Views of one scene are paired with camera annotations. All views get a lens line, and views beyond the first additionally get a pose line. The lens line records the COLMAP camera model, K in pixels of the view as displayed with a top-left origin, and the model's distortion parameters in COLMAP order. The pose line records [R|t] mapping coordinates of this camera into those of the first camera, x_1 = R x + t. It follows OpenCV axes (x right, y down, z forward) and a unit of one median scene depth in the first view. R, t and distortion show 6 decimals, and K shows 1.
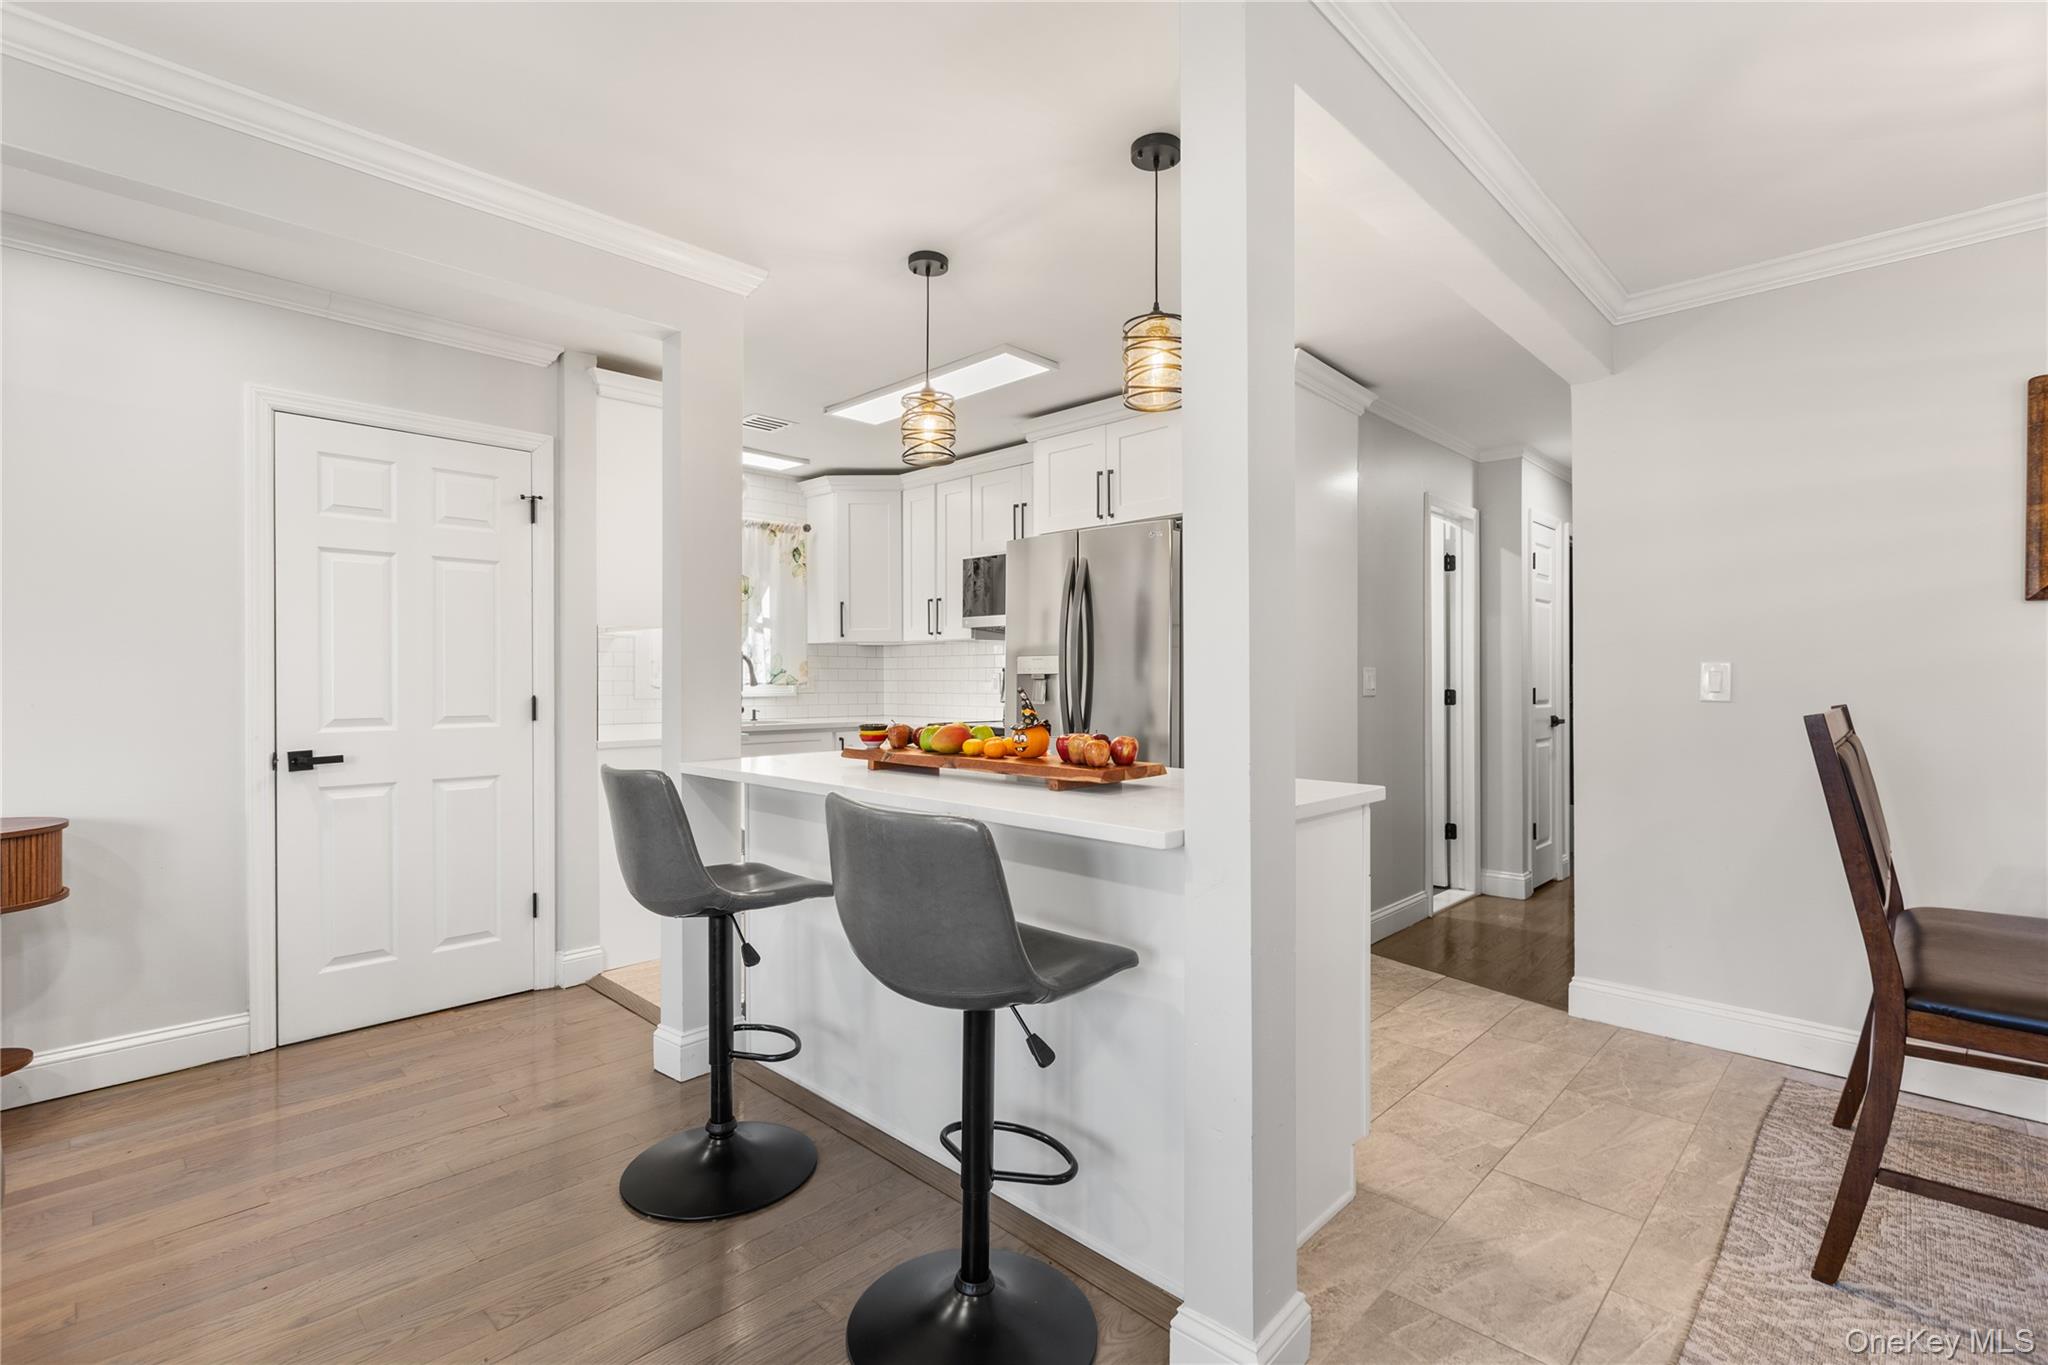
lens RADIAL K [[948.4, 0, 1017.6], [0, 948.4, 678.7], [0, 0, 1]] dist [0.002401, 0.000389]
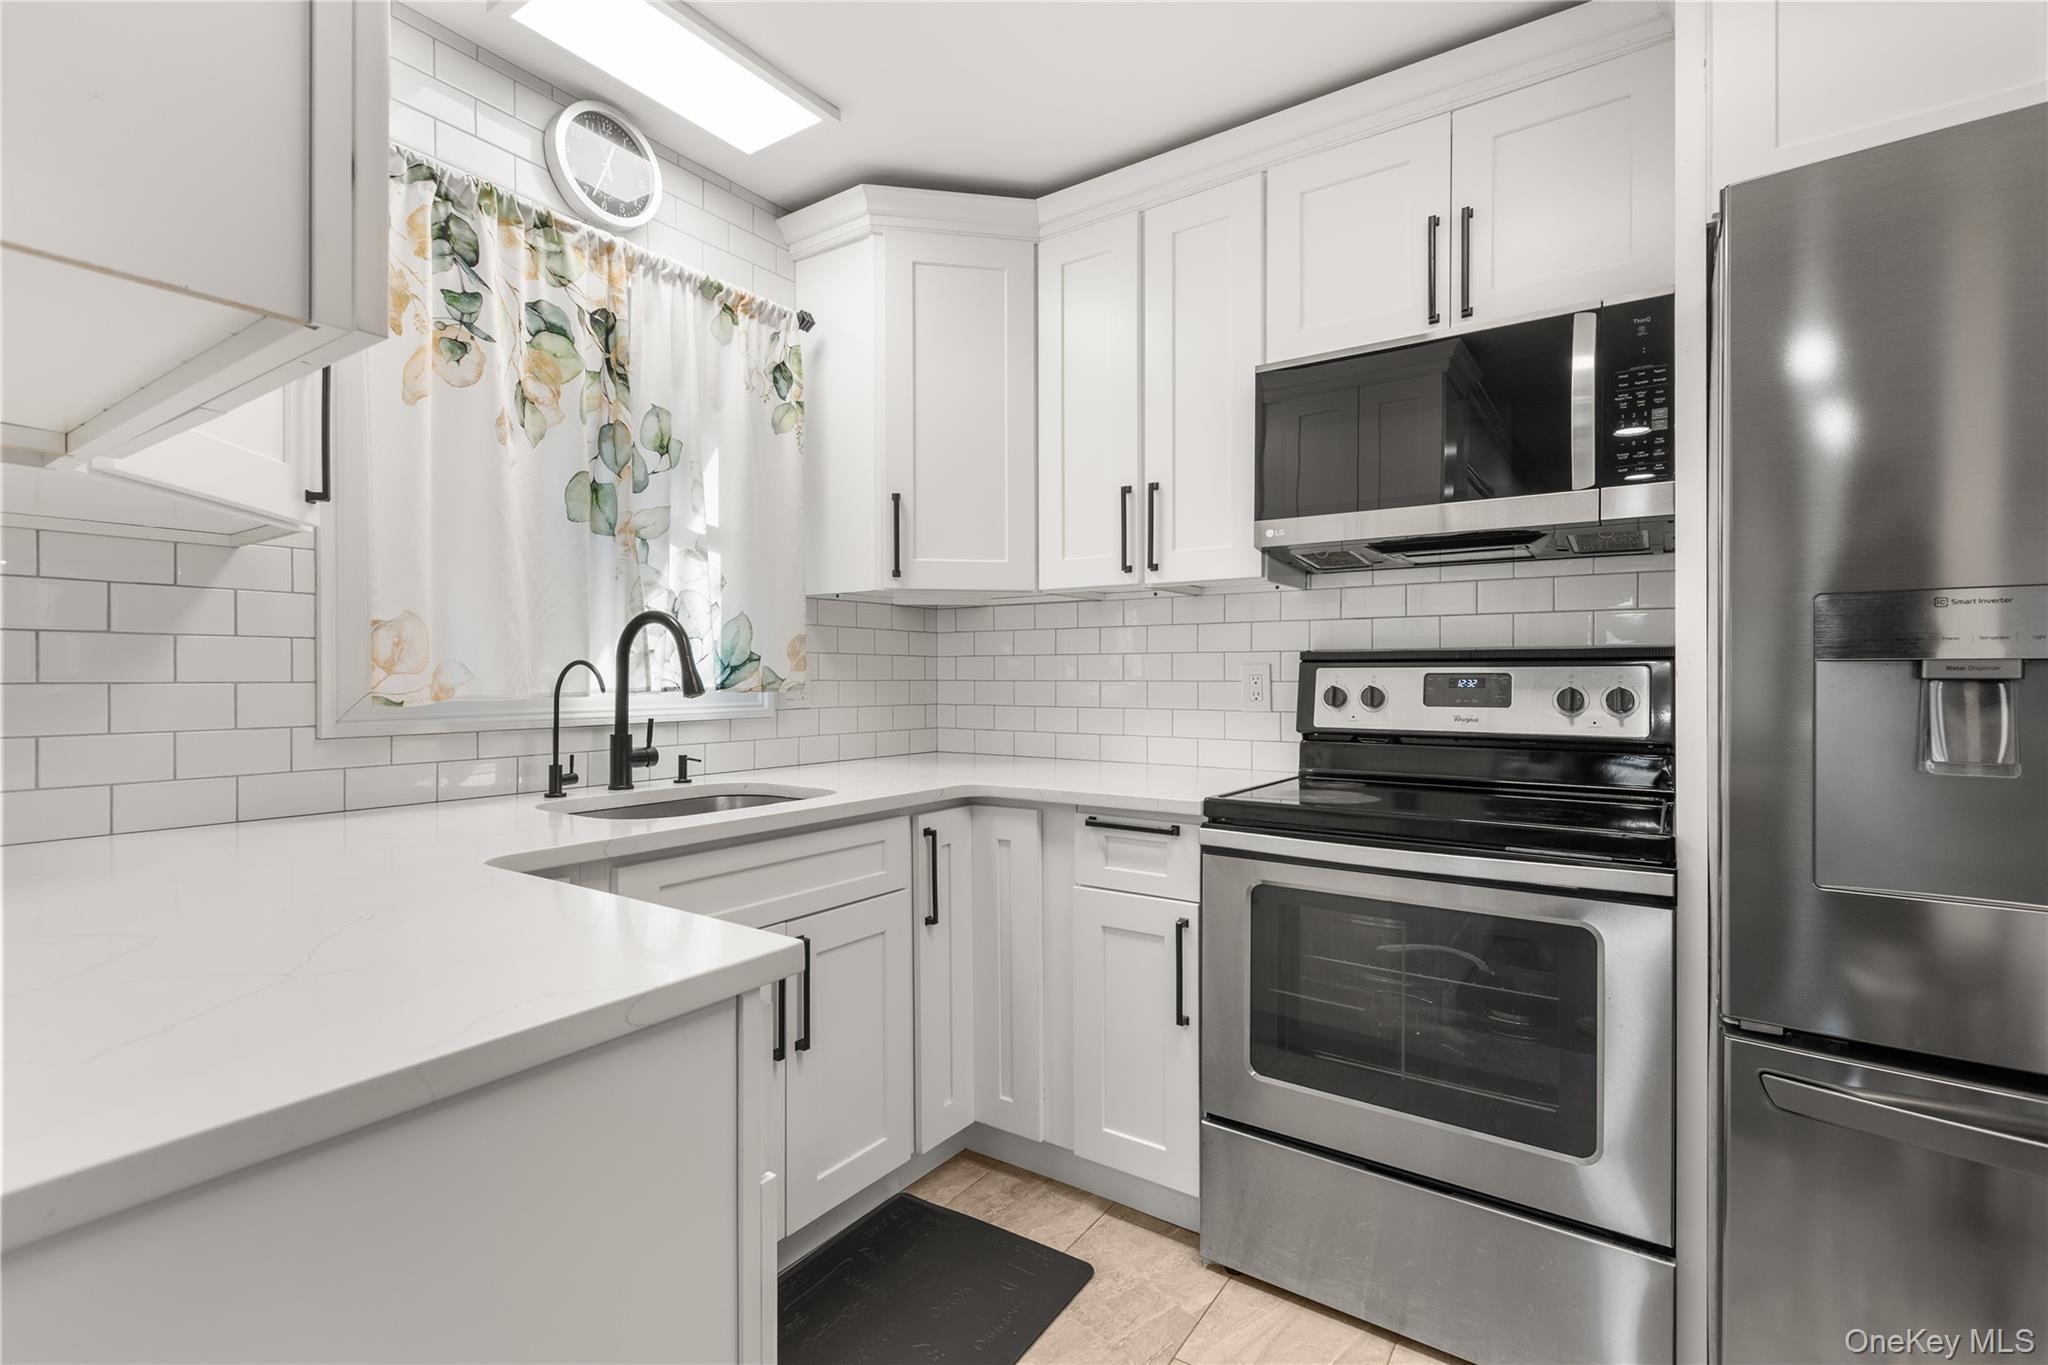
lens RADIAL K [[948.4, 0, 1028.3], [0, 948.4, 680.5], [0, 0, 1]] dist [0.002401, 0.000389]
pose [[0.986437, 0.001900, 0.164129, -0.199184], [-0.002368, 0.999994, 0.002654, 0.000537], [-0.164123, -0.003006, 0.986435, 0.583879]]
